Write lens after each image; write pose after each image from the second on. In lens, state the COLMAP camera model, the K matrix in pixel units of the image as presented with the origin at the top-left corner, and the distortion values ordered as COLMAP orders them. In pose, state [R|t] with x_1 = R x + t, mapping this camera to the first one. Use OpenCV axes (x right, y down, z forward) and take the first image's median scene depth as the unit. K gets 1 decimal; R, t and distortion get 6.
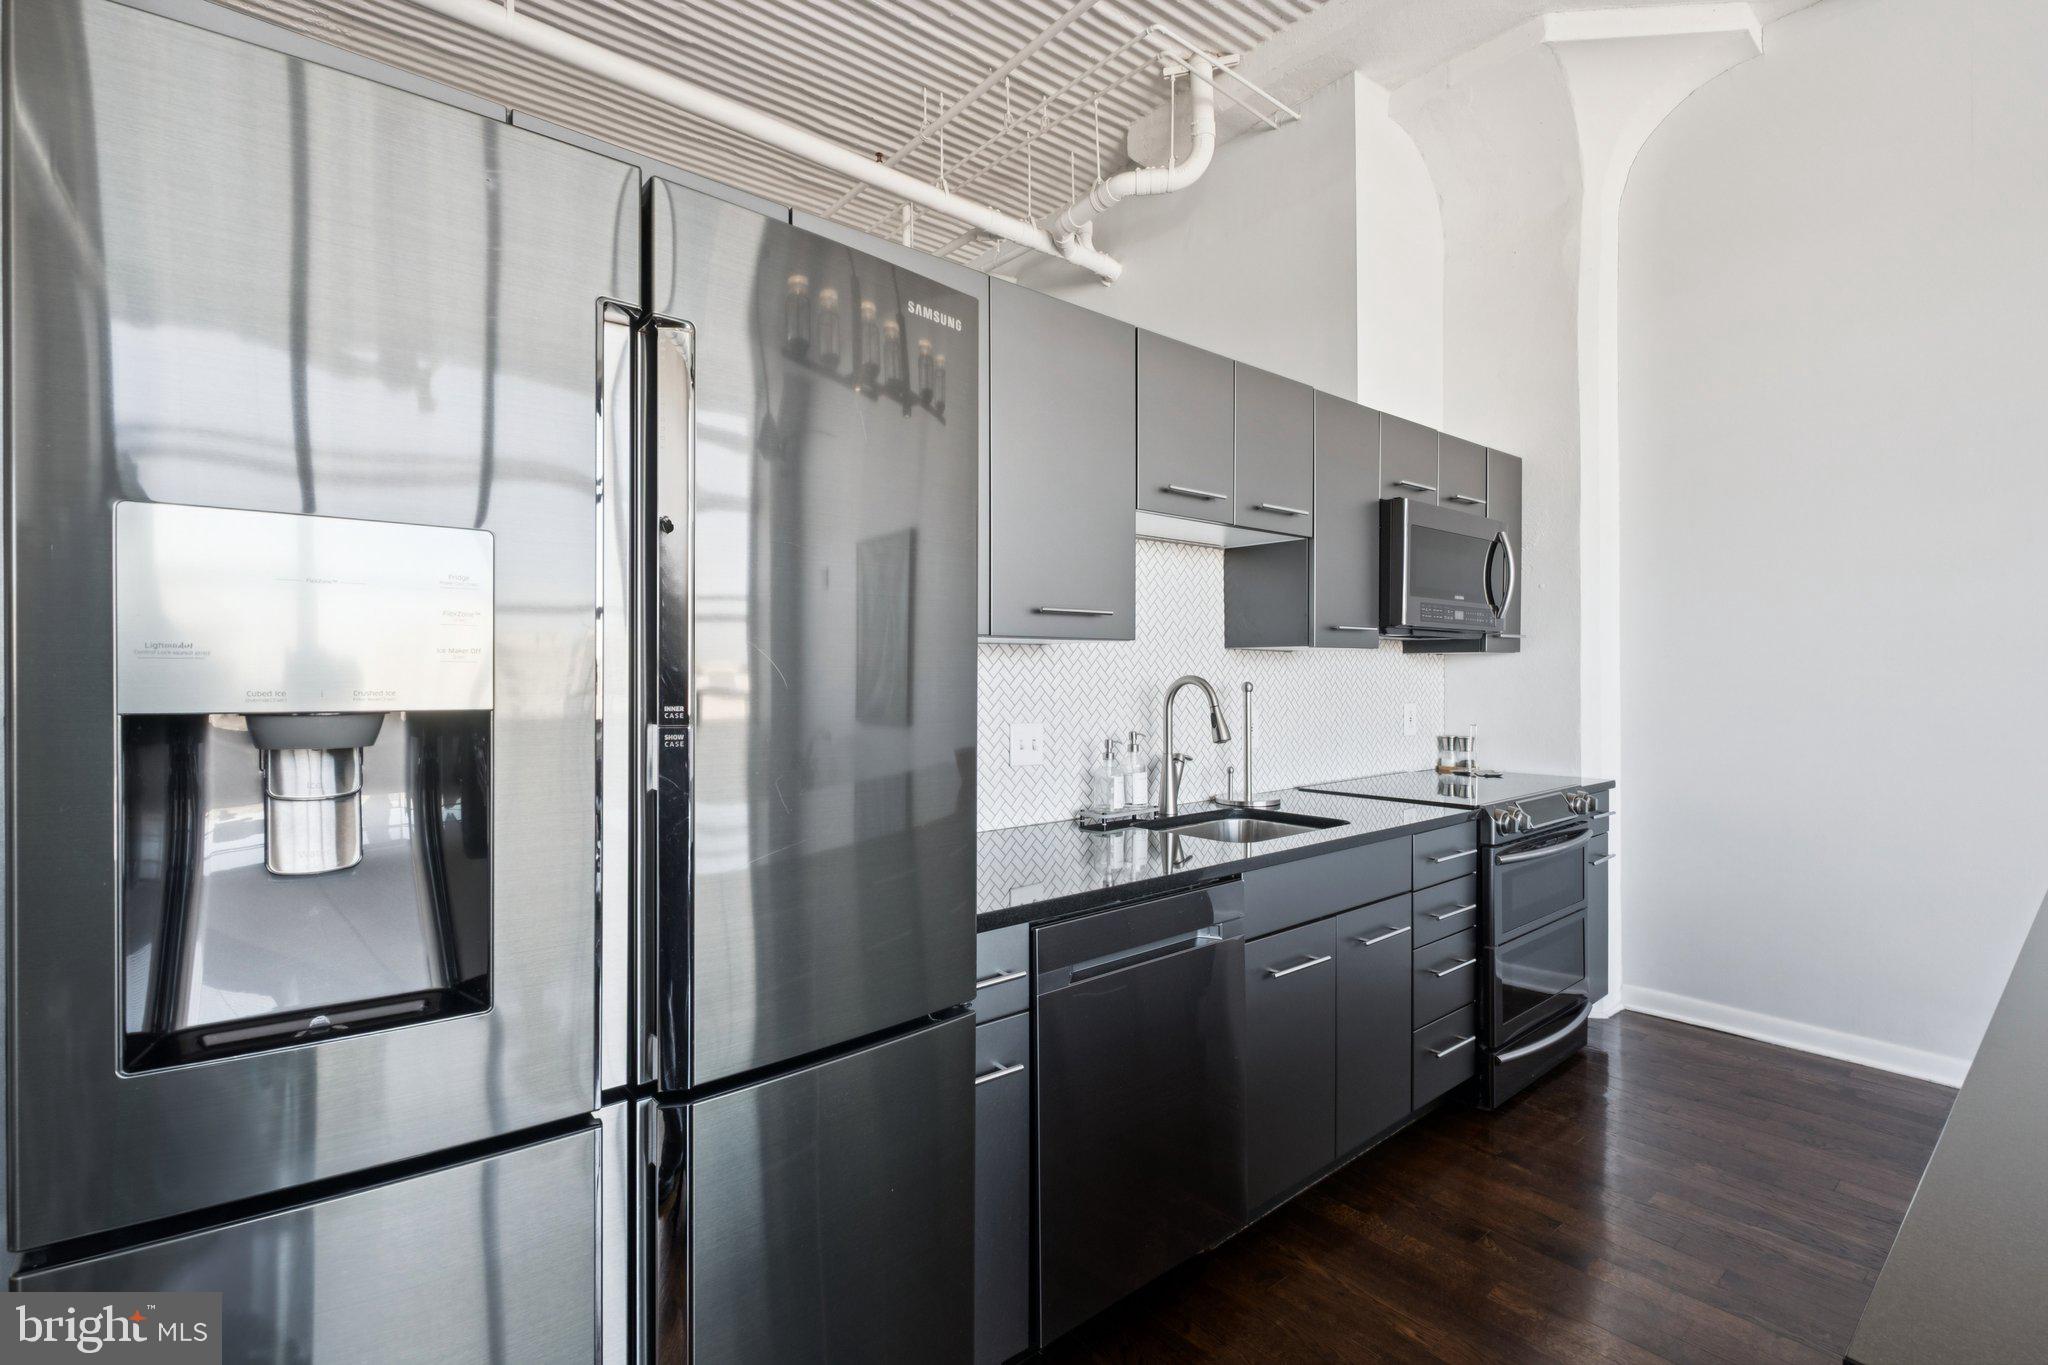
lens RADIAL K [[938.4, 0, 1012.6], [0, 938.4, 683.8], [0, 0, 1]] dist [-0.004762, 0.000648]
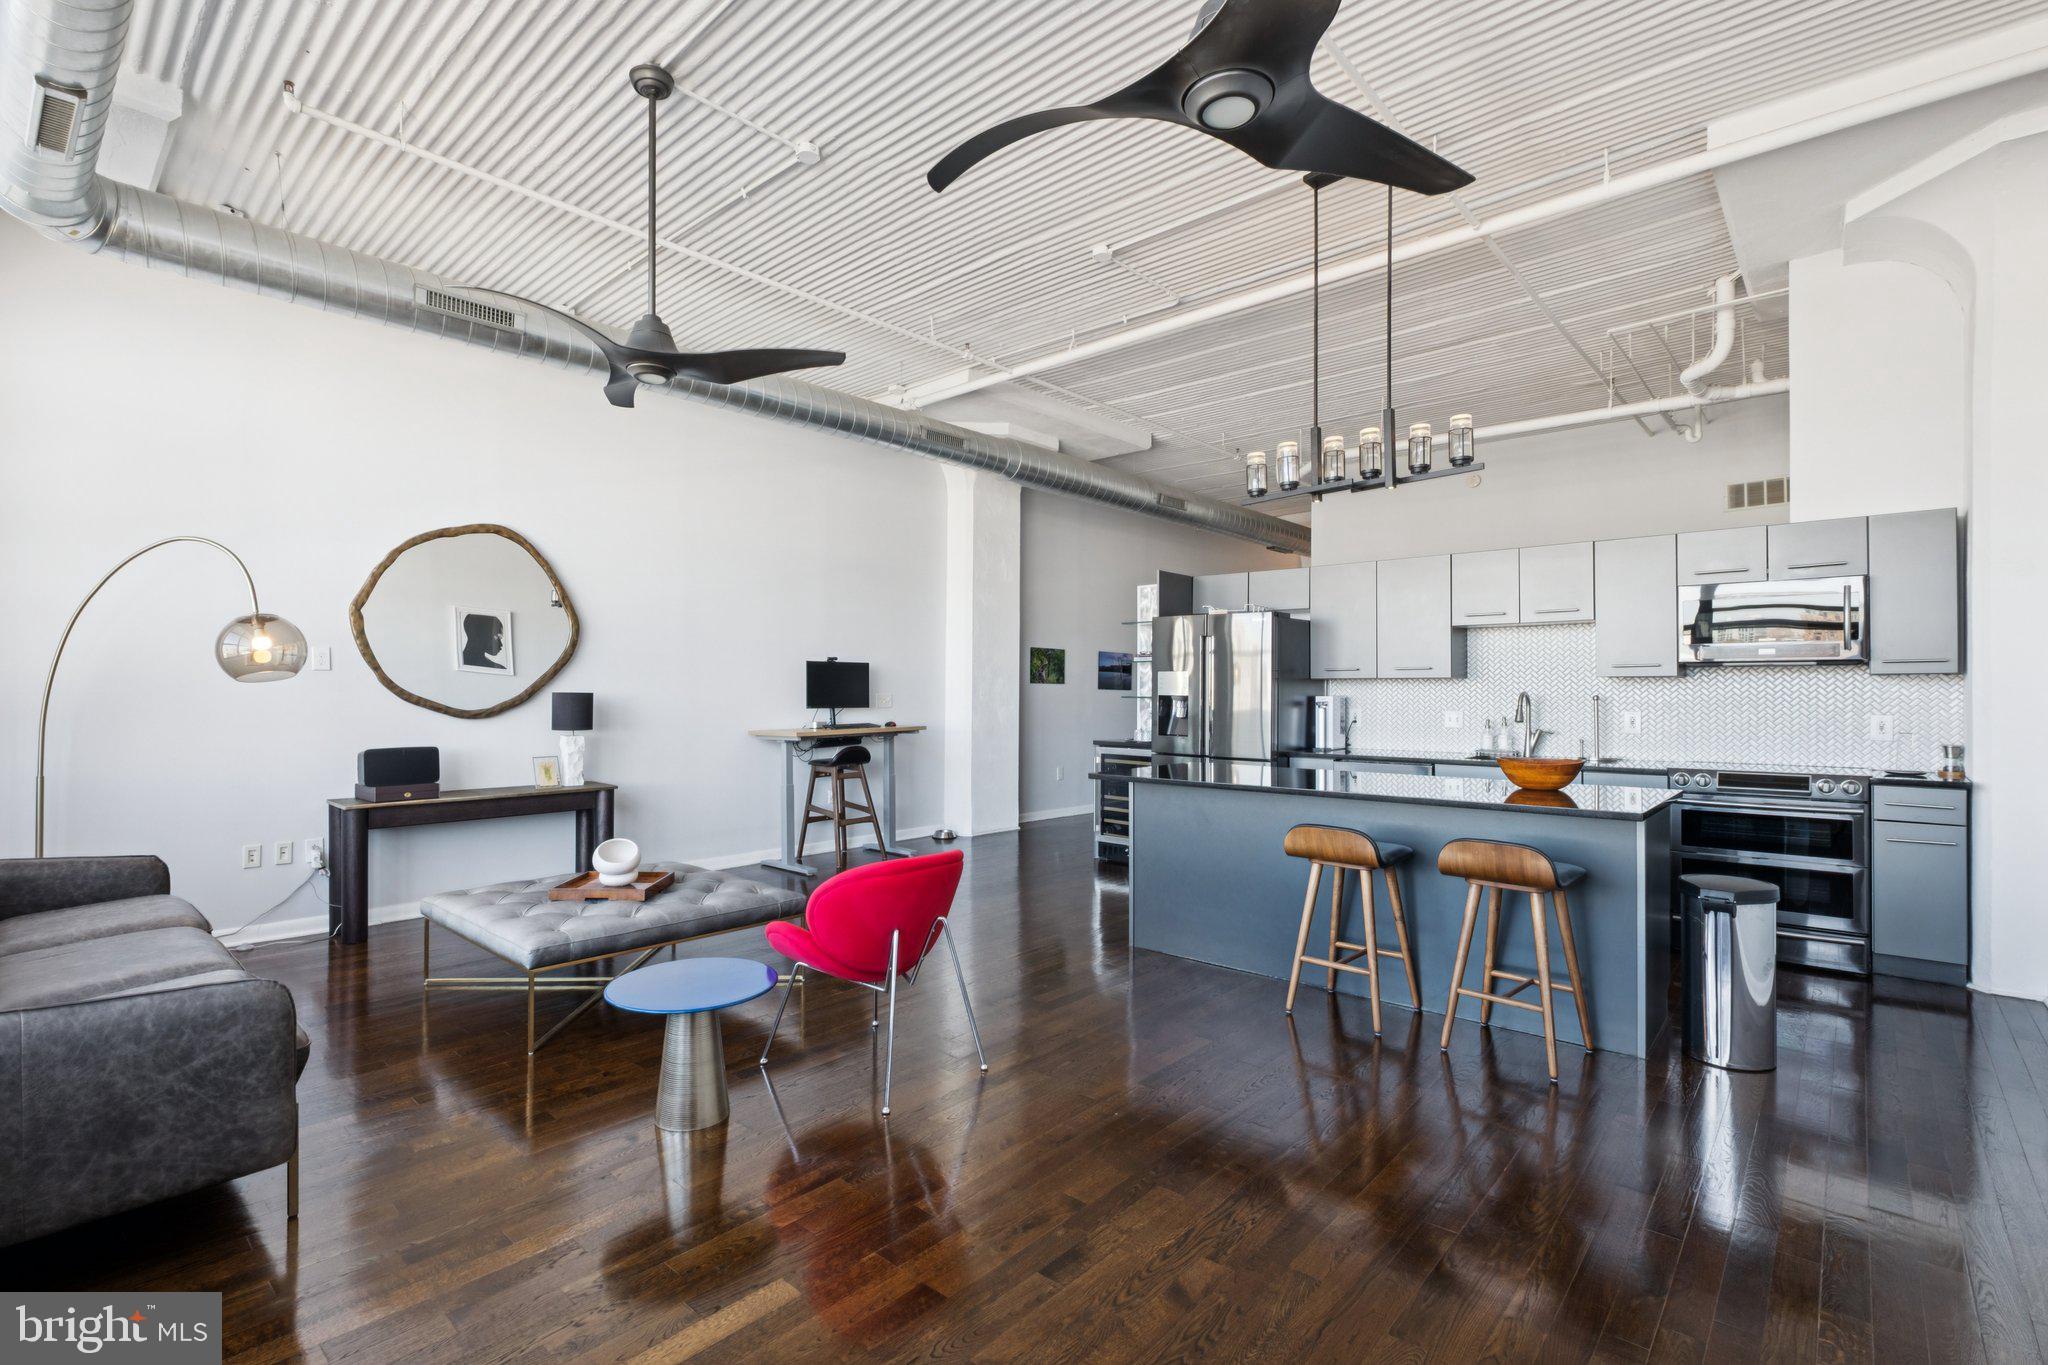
lens RADIAL K [[938.4, 0, 1013.9], [0, 938.4, 687.2], [0, 0, 1]] dist [-0.004762, 0.000648]
pose [[0.147695, -0.001103, -0.989032, 1.941759], [-0.011403, 0.999931, -0.002818, 0.000317], [0.988967, 0.011694, 0.147673, -0.429369]]
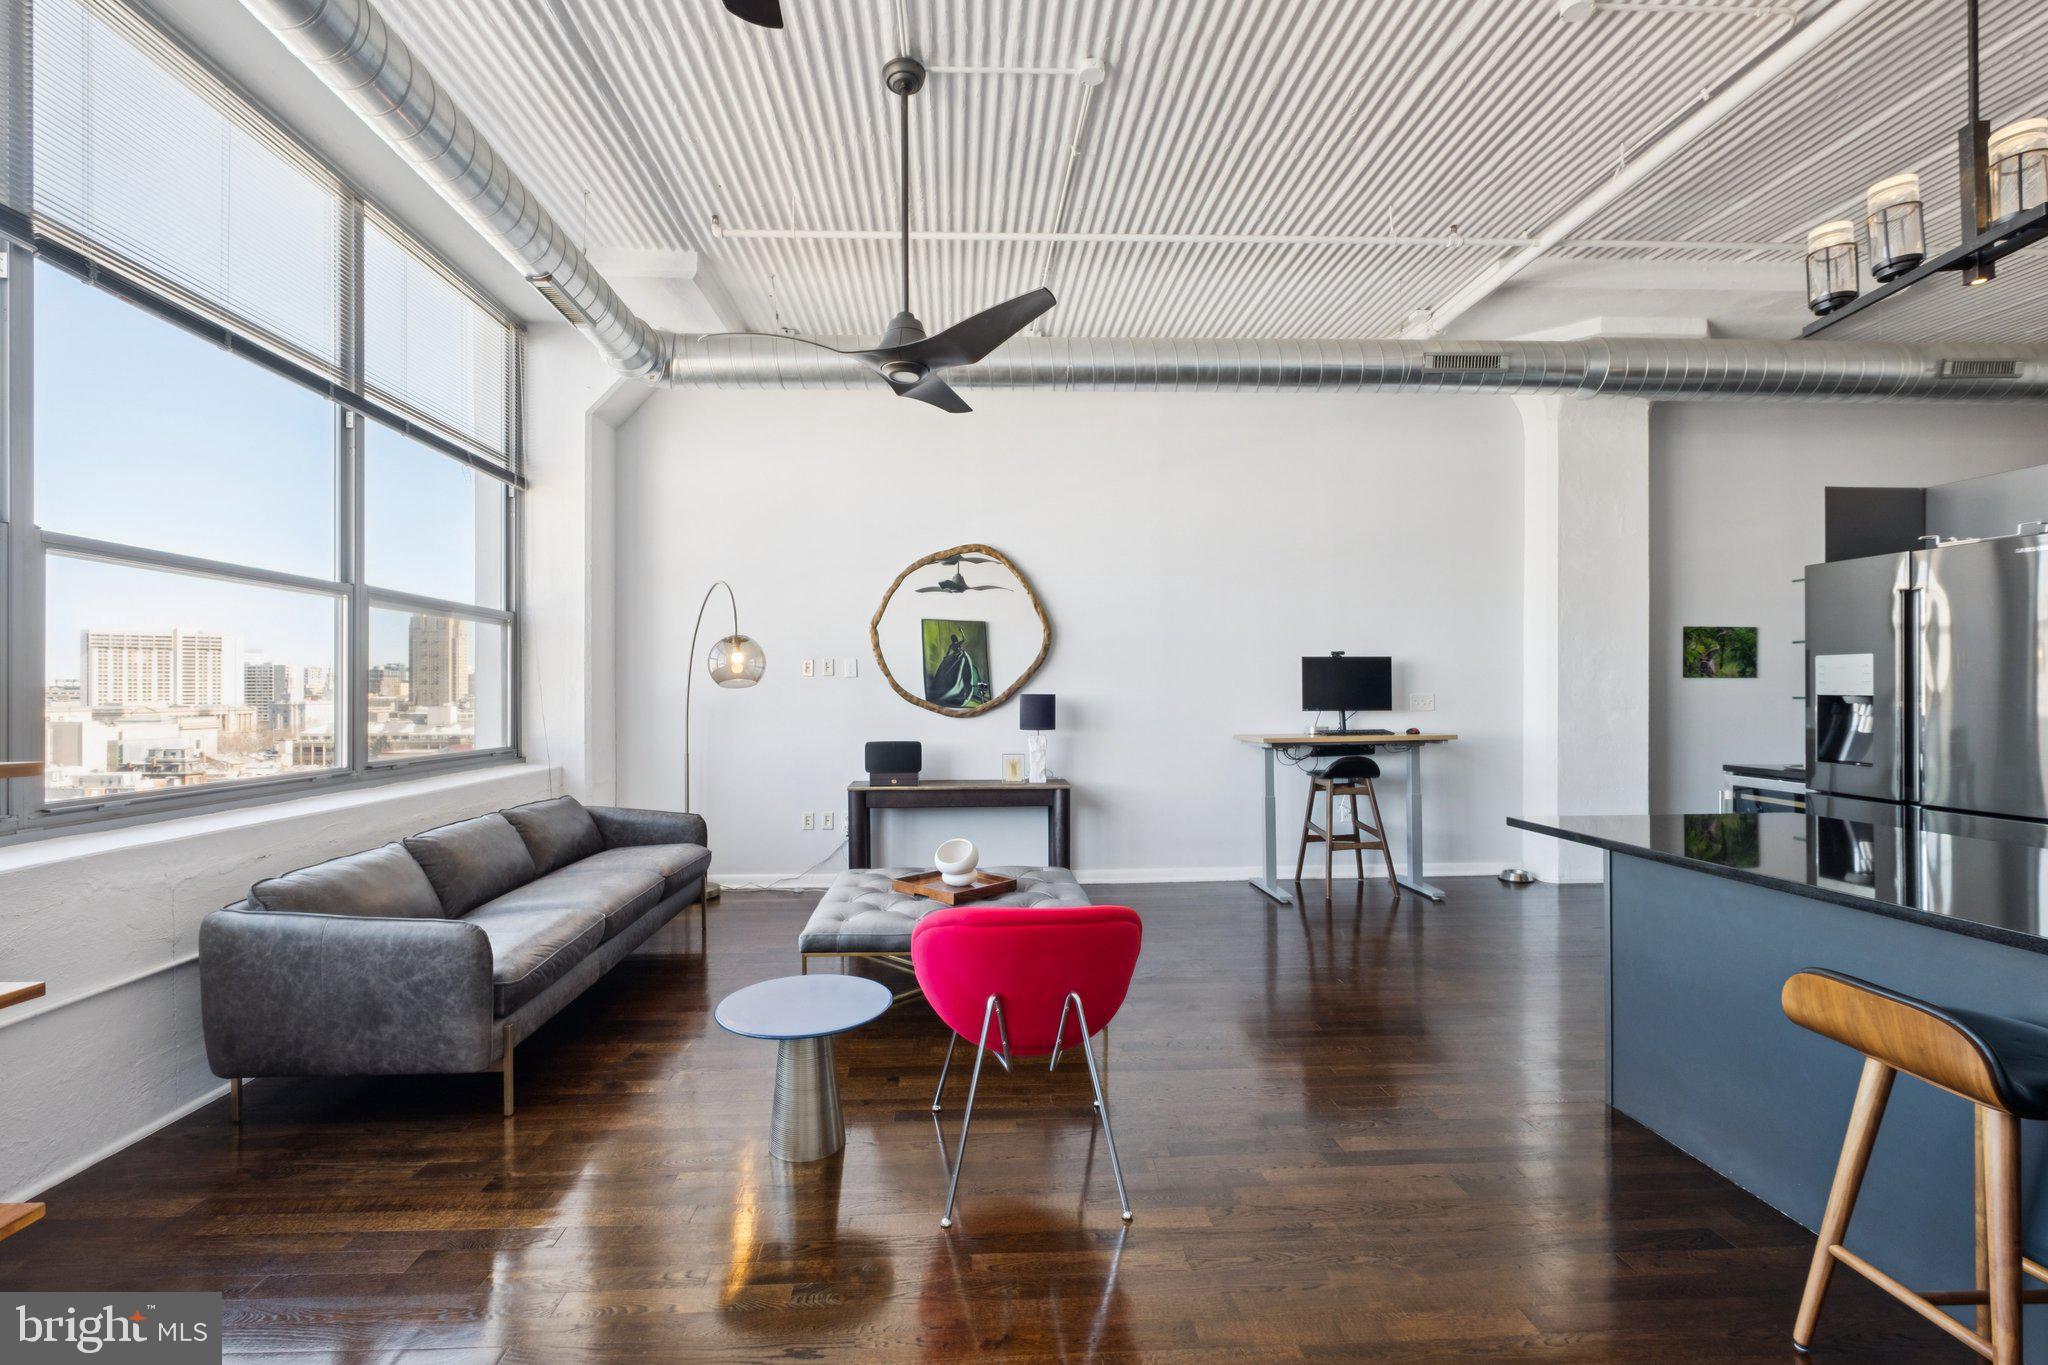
lens RADIAL K [[906.6, 0, 997.6], [0, 906.6, 689.5], [0, 0, 1]] dist [-0.001095, -0.000878]
pose [[-0.602991, 0.004086, -0.797738, 1.509803], [-0.000795, 0.999983, 0.005722, -0.005660], [0.797748, 0.004085, -0.602977, 0.093940]]
